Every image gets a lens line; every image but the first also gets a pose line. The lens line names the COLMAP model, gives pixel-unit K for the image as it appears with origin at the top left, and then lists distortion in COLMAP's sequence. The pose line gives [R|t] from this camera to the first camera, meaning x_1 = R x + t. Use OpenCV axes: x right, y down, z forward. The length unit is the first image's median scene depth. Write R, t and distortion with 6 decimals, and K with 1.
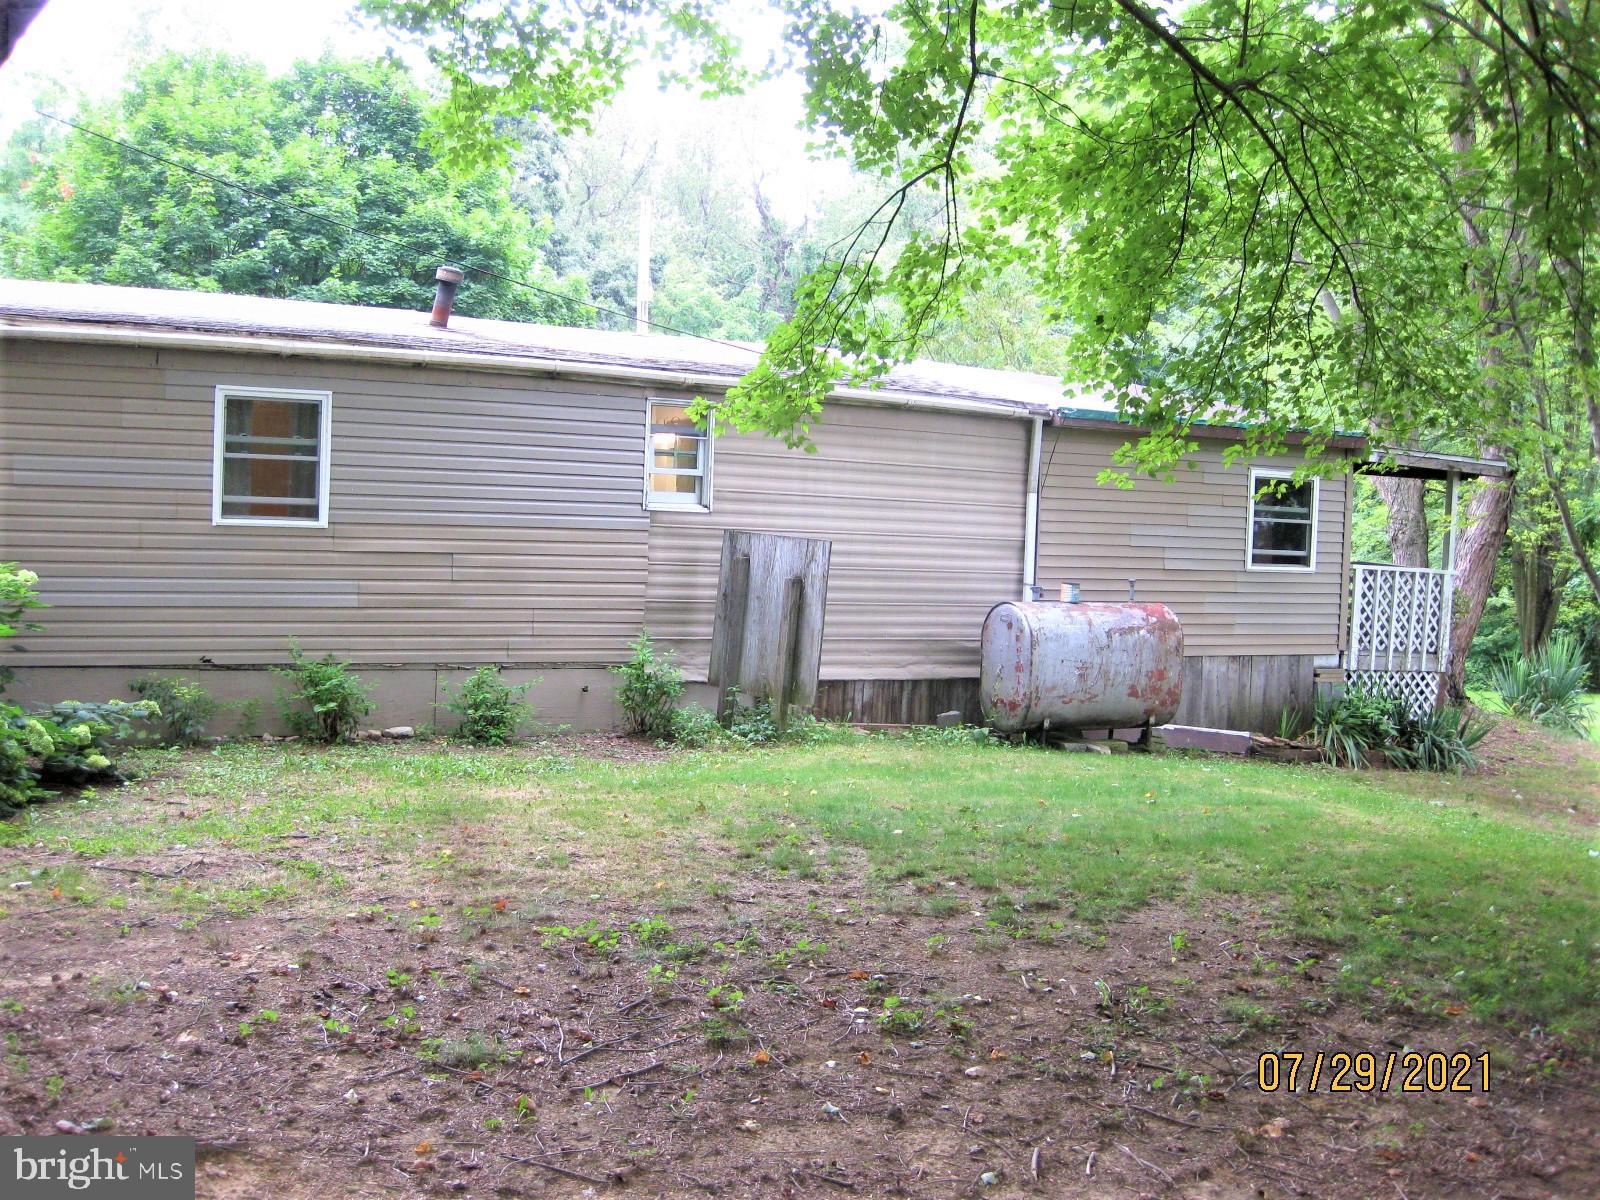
lens RADIAL K [[1610.7, 0, 802.4], [0, 1610.7, 599.7], [0, 0, 1]] dist [-0.106087, 0.000000]
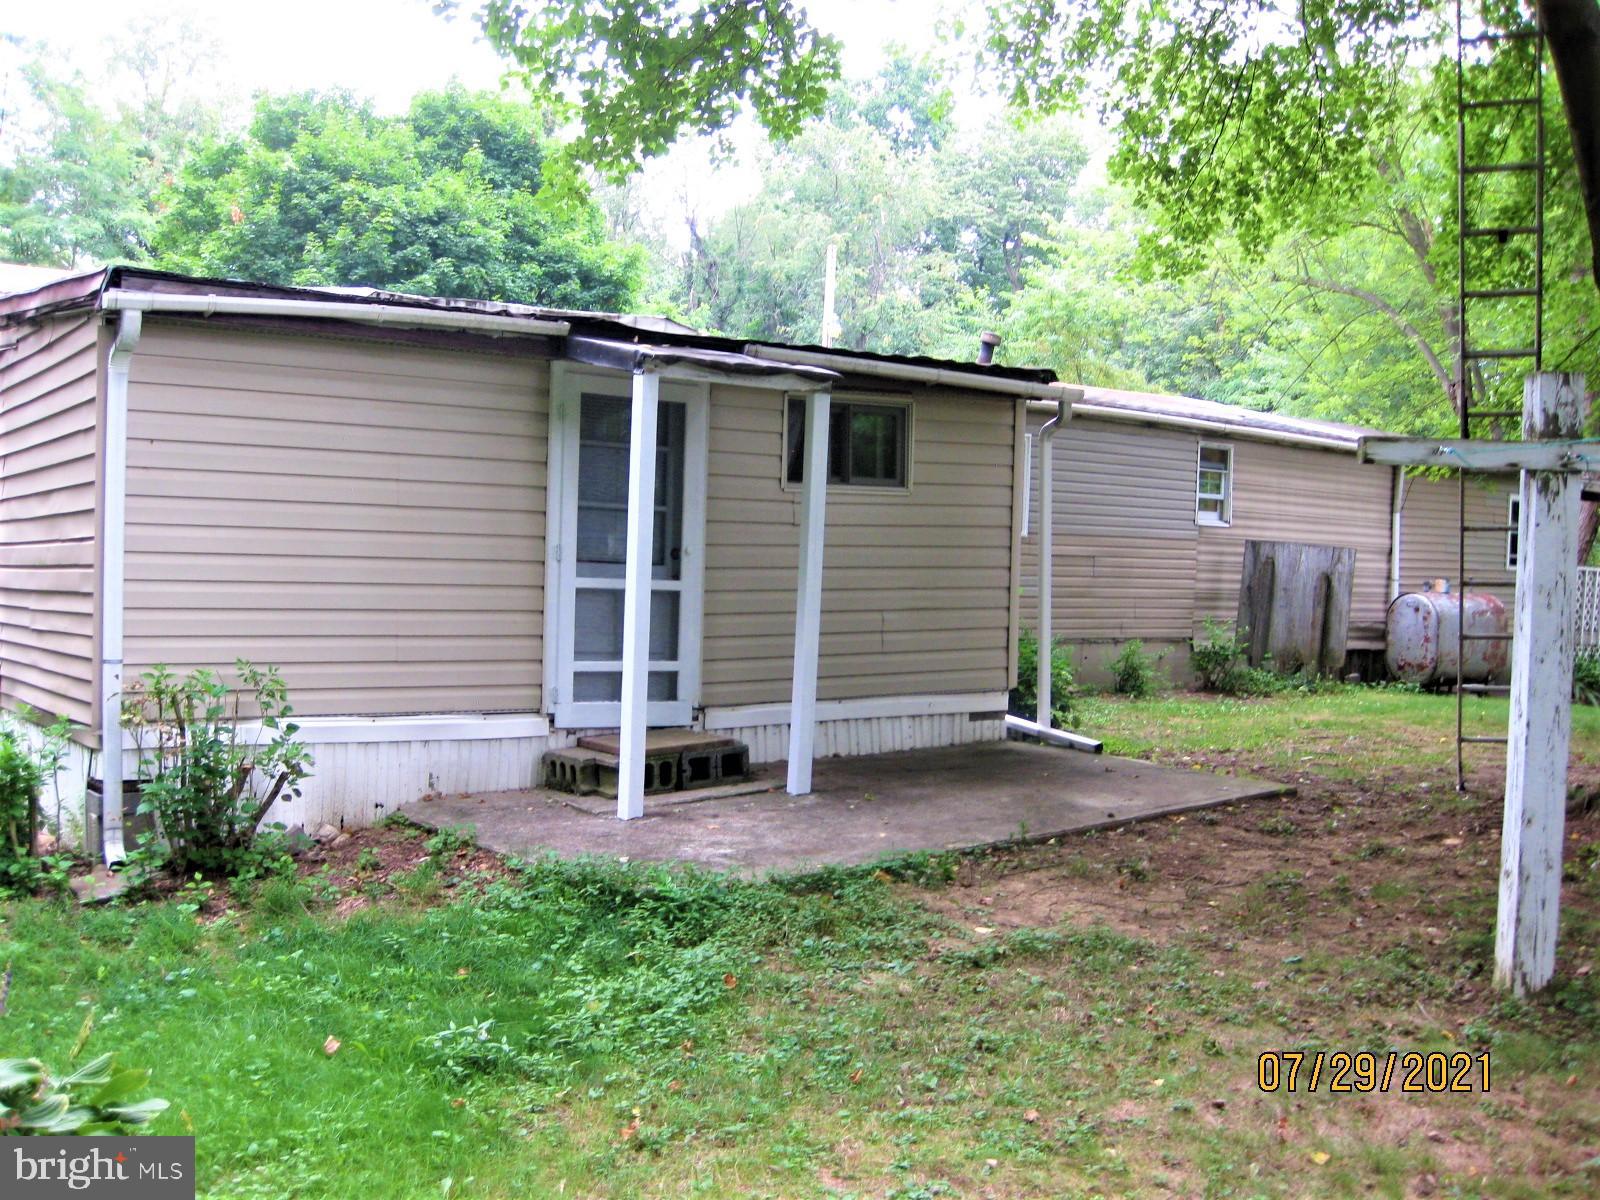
lens RADIAL K [[1610.7, 0, 797.8], [0, 1610.7, 603.7], [0, 0, 1]] dist [-0.106087, 0.000000]
pose [[0.989218, -0.004753, 0.146376, -0.600378], [0.004792, 0.999989, 0.000084, 0.008493], [-0.146375, 0.000618, 0.989229, -0.271014]]
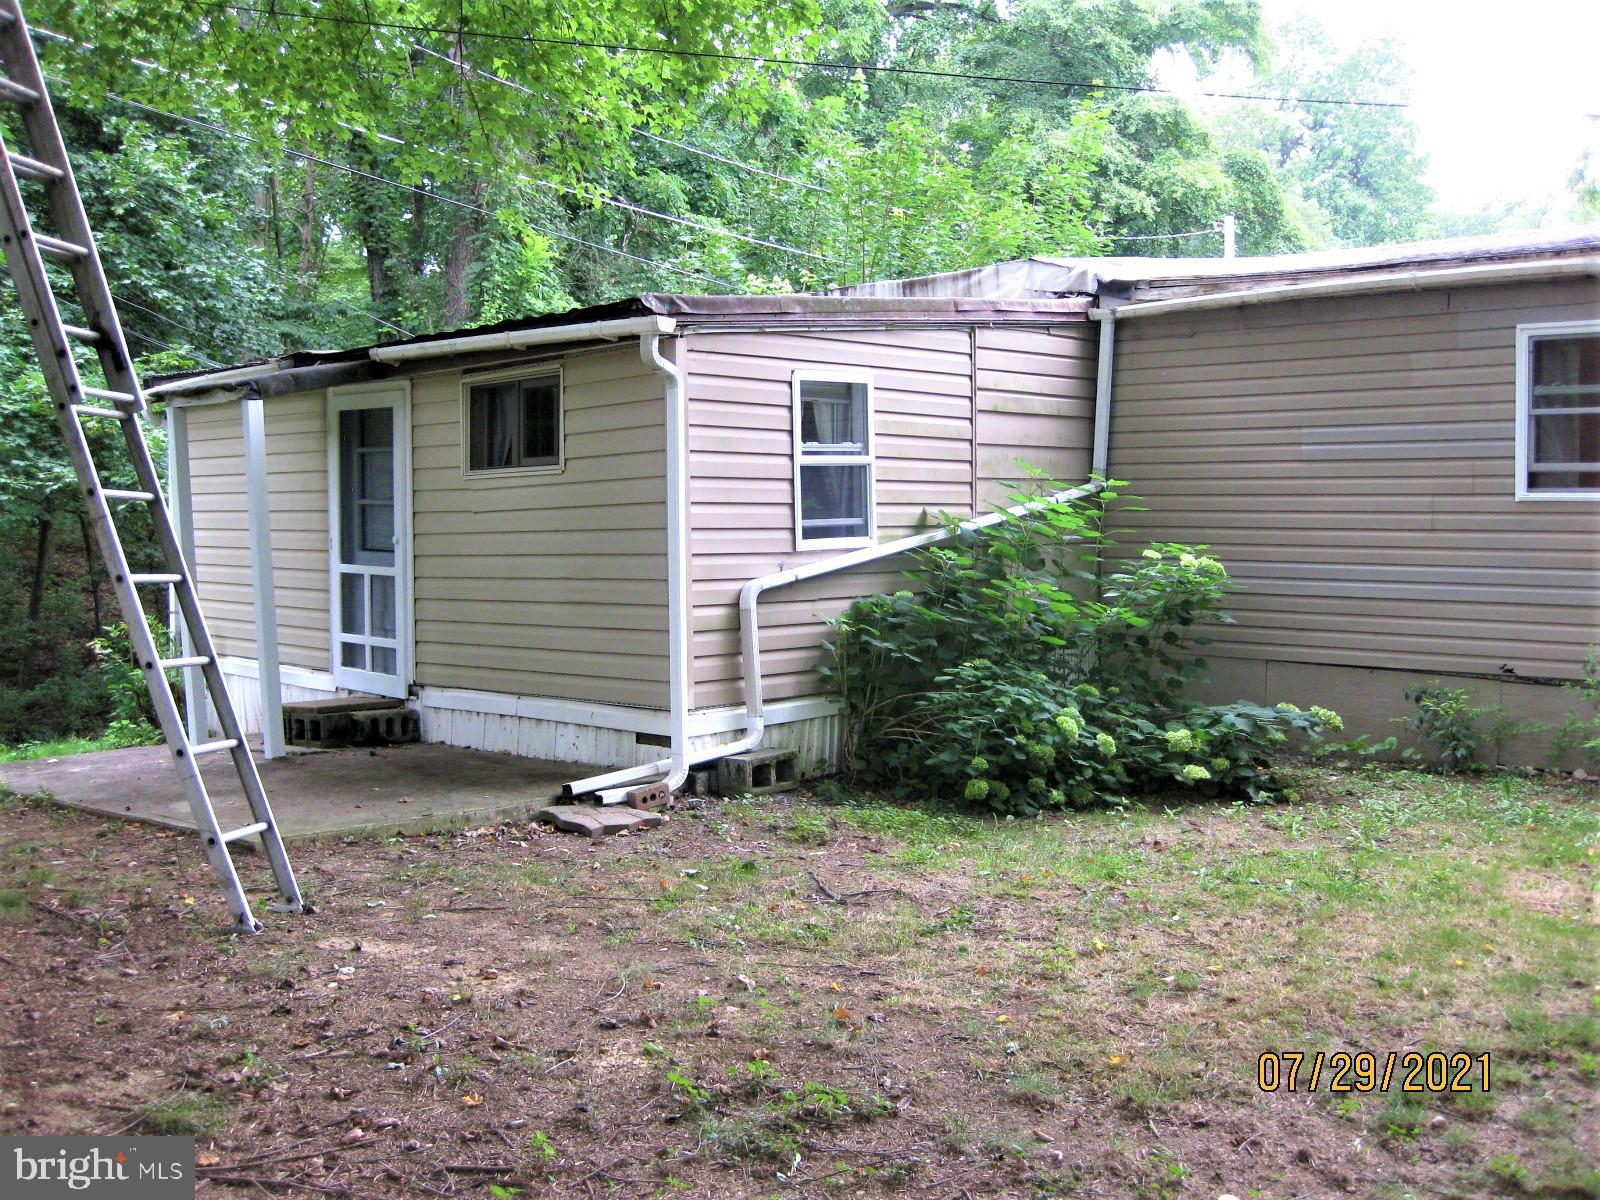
lens RADIAL K [[1610.7, 0, 802.0], [0, 1610.7, 611.7], [0, 0, 1]] dist [-0.106087, 0.000000]
pose [[0.334011, 0.030226, -0.942084, 0.212370], [-0.020151, 0.999486, 0.024924, -0.003136], [0.942354, 0.010659, 0.334449, 0.330051]]
